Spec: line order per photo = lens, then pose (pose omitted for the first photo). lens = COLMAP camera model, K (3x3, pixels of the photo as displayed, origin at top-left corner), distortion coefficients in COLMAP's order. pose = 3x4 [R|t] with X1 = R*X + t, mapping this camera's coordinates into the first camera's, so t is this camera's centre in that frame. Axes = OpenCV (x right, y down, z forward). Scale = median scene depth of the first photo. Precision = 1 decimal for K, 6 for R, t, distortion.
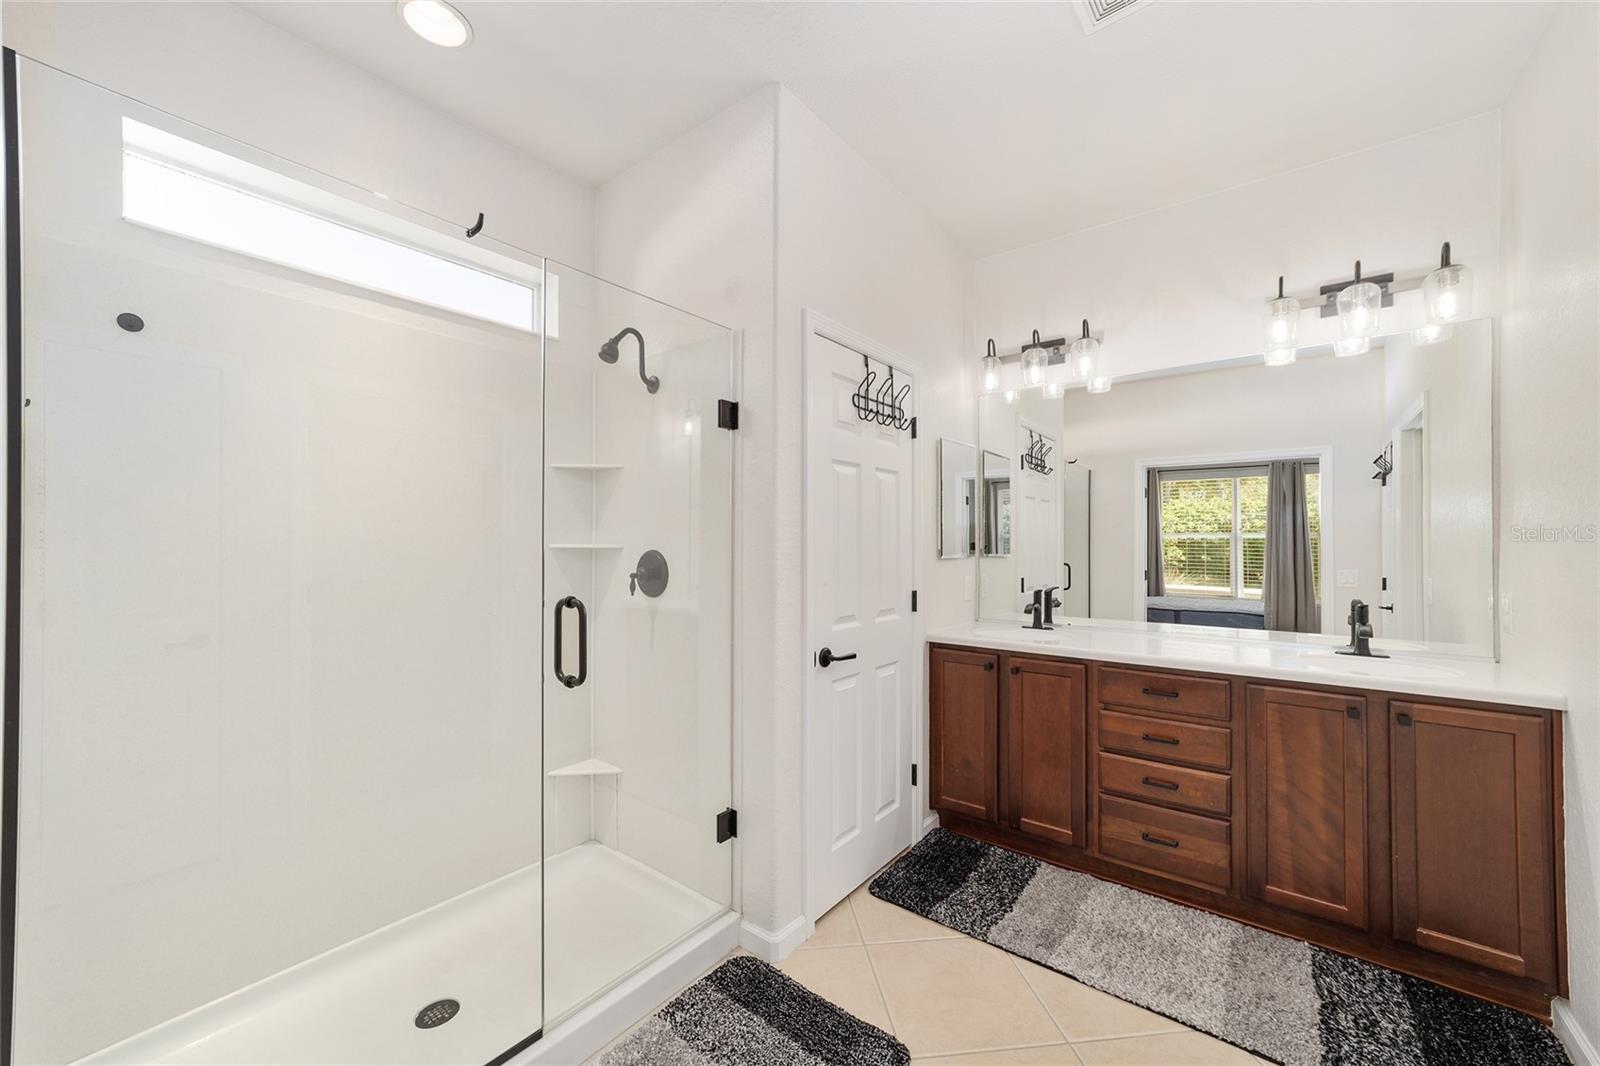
lens RADIAL K [[613.1, 0, 792.6], [0, 613.1, 535.1], [0, 0, 1]] dist [-0.019748, 0.010392]
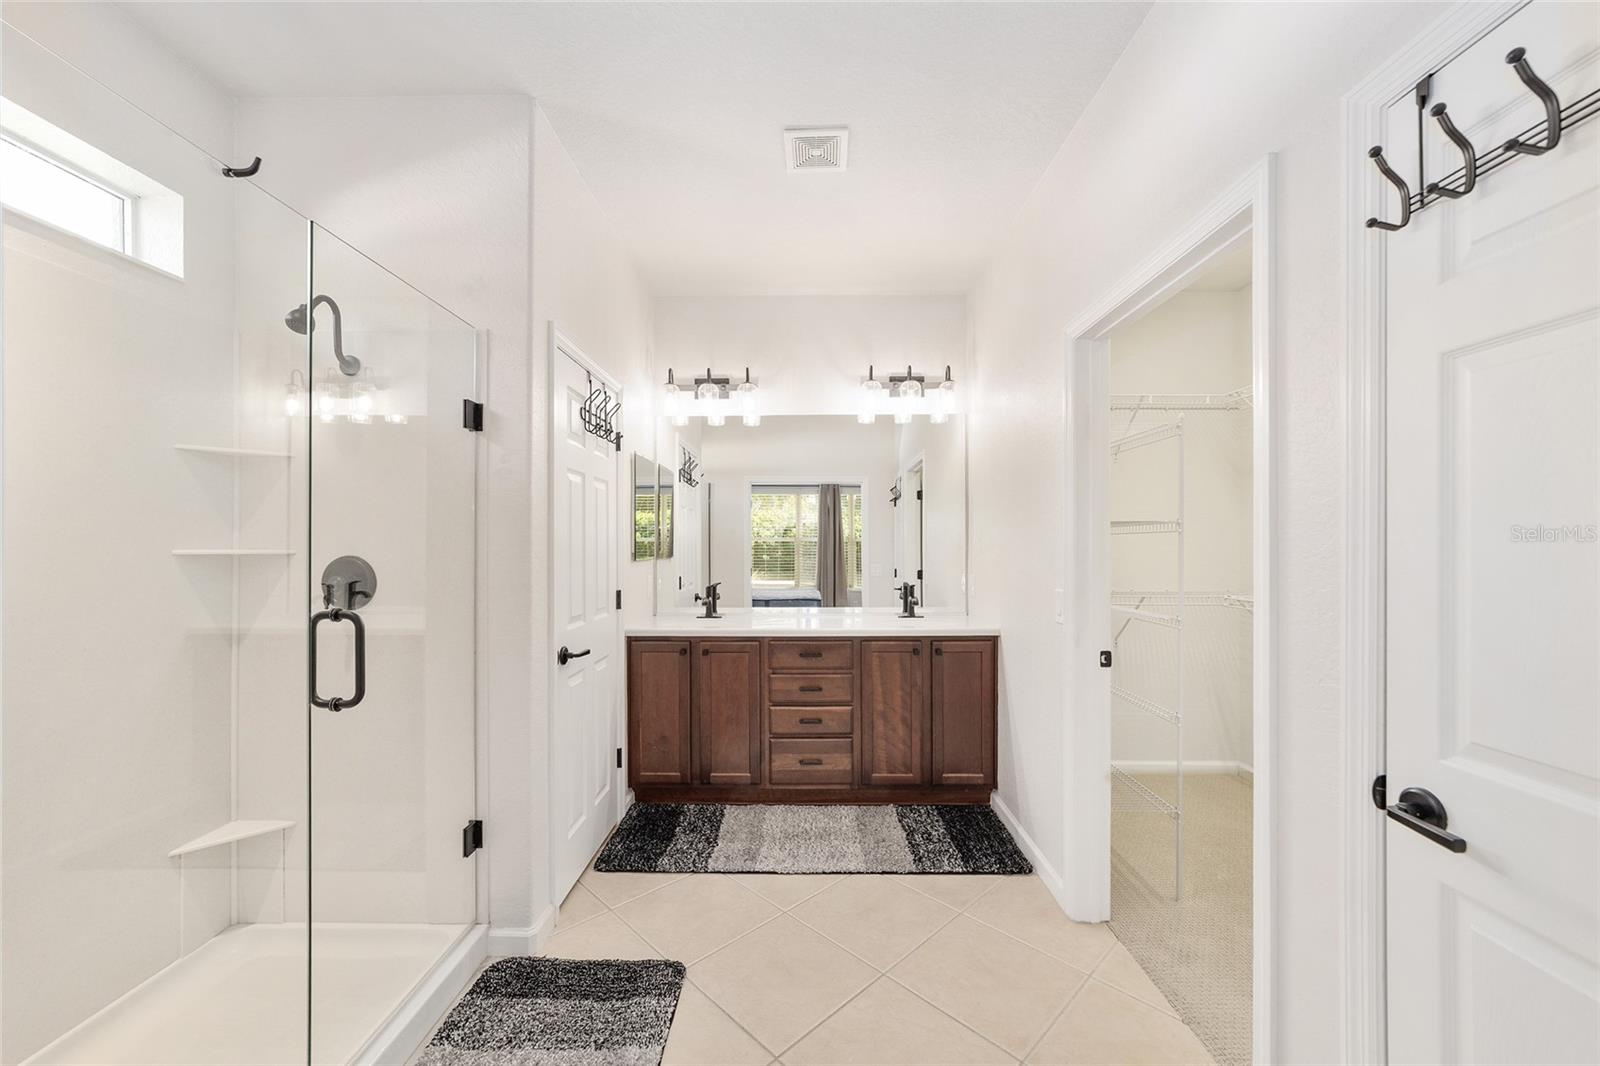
lens RADIAL K [[613.4, 0, 791.4], [0, 613.4, 538.0], [0, 0, 1]] dist [-0.018991, 0.010798]
pose [[0.796846, 0.004547, 0.604165, -0.259136], [-0.004486, 0.999989, -0.001609, -0.002524], [-0.604166, -0.001428, 0.796857, -0.071443]]
